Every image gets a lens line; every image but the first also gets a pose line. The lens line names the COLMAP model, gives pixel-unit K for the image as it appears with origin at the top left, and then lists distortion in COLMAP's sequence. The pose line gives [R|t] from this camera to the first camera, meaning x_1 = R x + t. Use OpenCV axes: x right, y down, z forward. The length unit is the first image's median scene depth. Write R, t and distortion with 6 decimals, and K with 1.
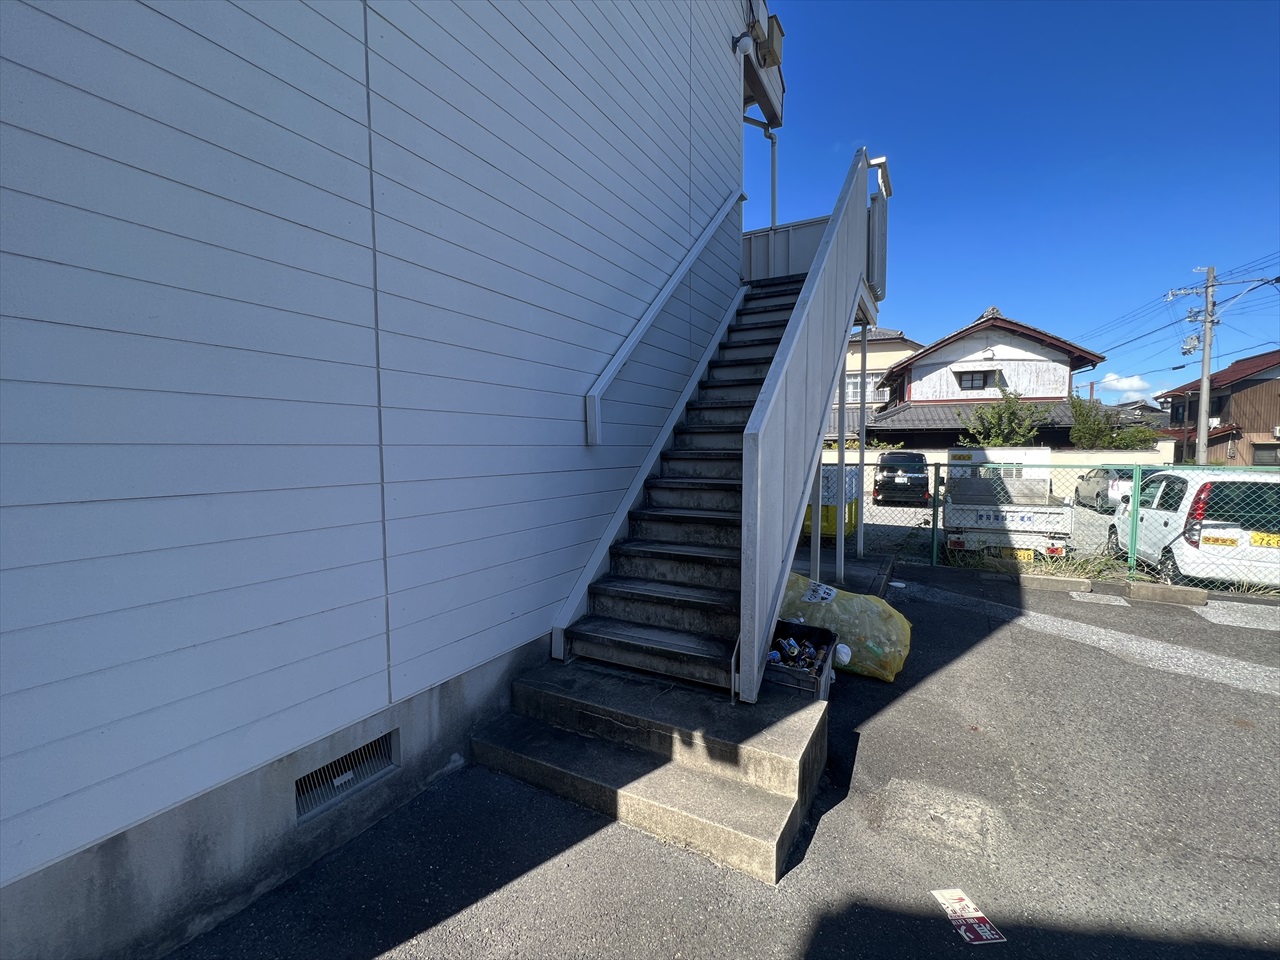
lens RADIAL K [[547.1, 0, 642.4], [0, 547.1, 481.1], [0, 0, 1]] dist [0.001945, 0.000067]
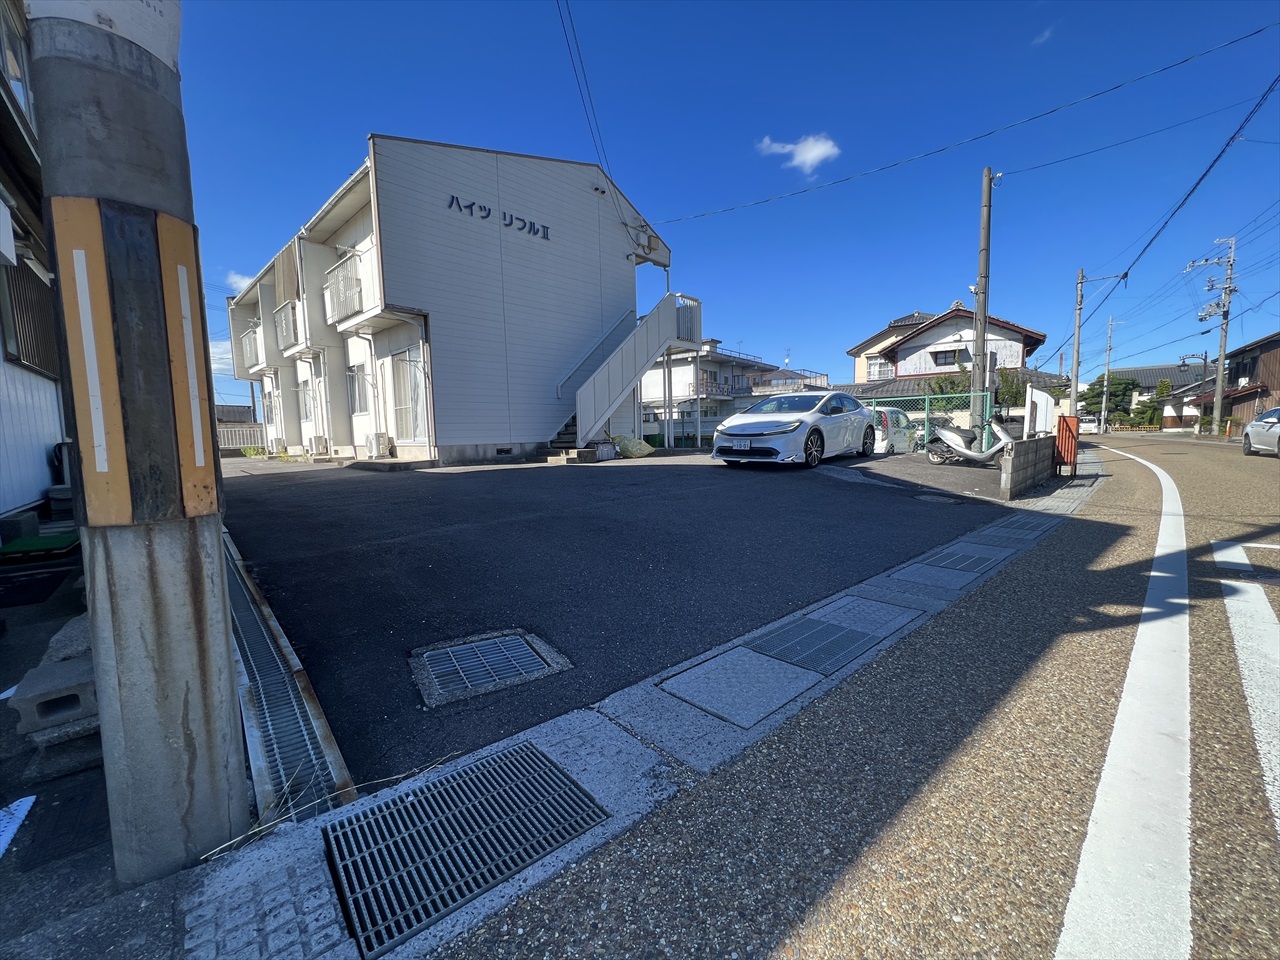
lens RADIAL K [[509.3, 0, 639.0], [0, 509.3, 478.4], [0, 0, 1]] dist [0.002463, 0.000261]
pose [[0.967644, 0.003476, -0.252294, 0.875375], [0.004765, 0.999475, 0.032044, 0.249614], [0.252273, -0.032209, 0.967120, -1.533924]]
